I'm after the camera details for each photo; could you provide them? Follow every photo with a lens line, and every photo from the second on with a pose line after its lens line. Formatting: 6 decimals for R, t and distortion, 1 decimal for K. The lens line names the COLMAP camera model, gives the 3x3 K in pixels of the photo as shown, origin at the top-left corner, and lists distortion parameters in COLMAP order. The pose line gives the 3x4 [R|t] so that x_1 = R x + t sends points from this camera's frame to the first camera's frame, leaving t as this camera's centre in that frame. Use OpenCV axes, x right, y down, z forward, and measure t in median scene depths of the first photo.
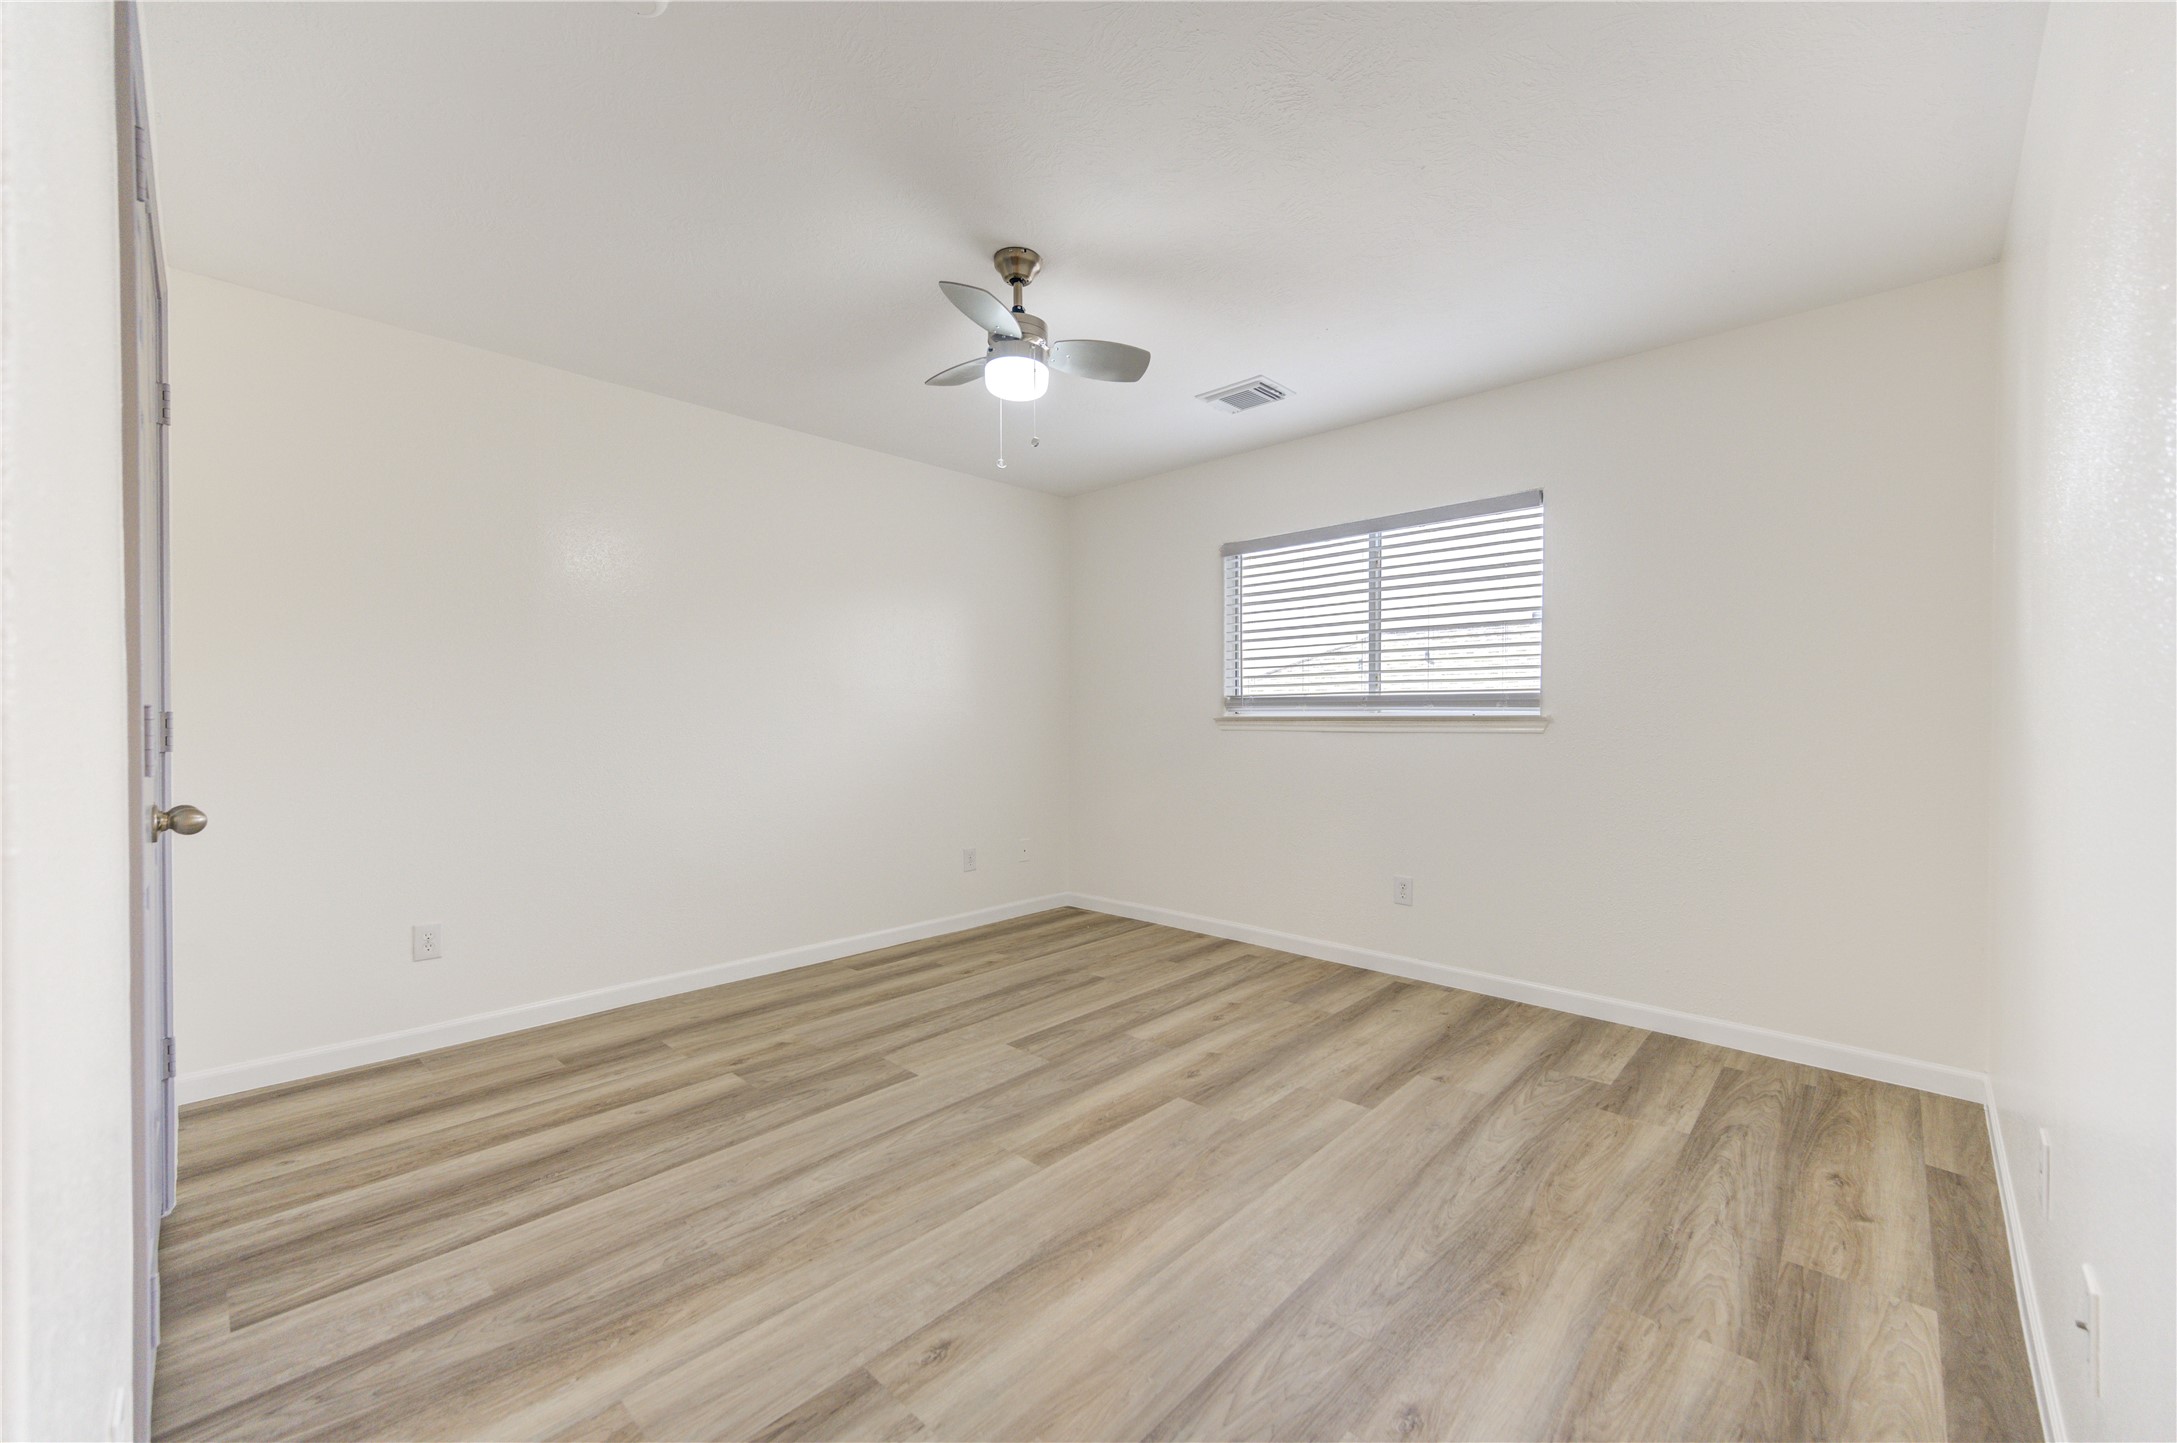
lens RADIAL K [[857.1, 0, 1089.2], [0, 857.1, 719.4], [0, 0, 1]] dist [0.003120, -0.002000]
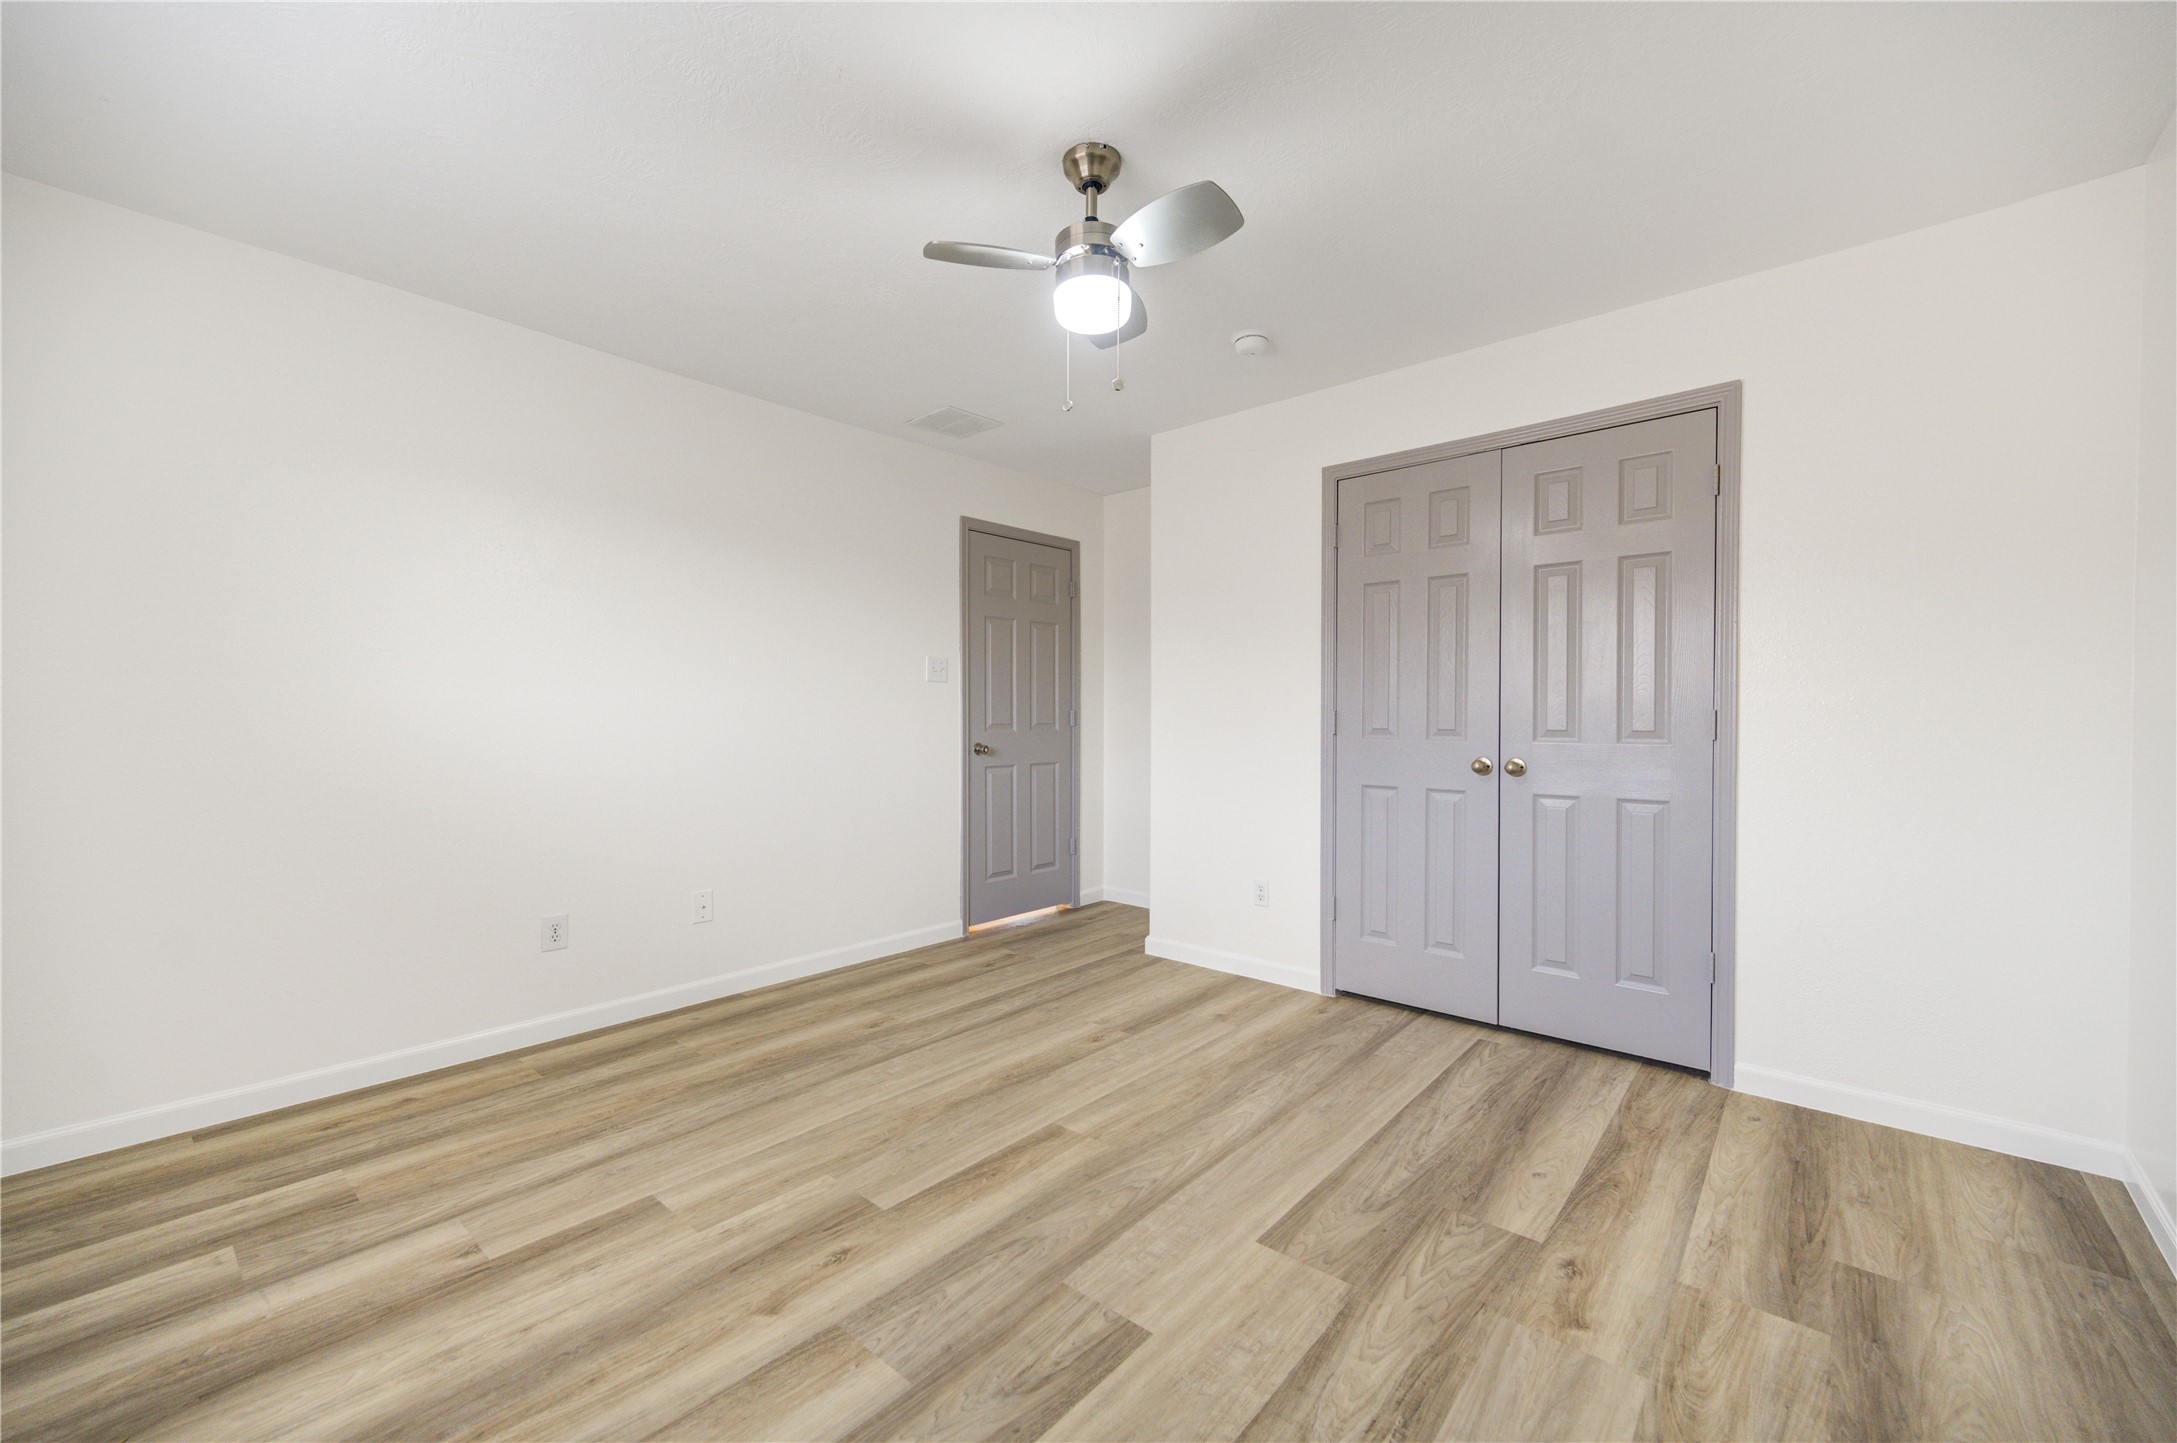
lens RADIAL K [[857.1, 0, 1089.2], [0, 857.1, 719.4], [0, 0, 1]] dist [0.003120, -0.002000]
pose [[-0.998891, 0.001034, -0.047074, -0.044823], [0.000735, 0.999979, 0.006375, 0.005068], [0.047080, 0.006333, -0.998871, 1.943056]]
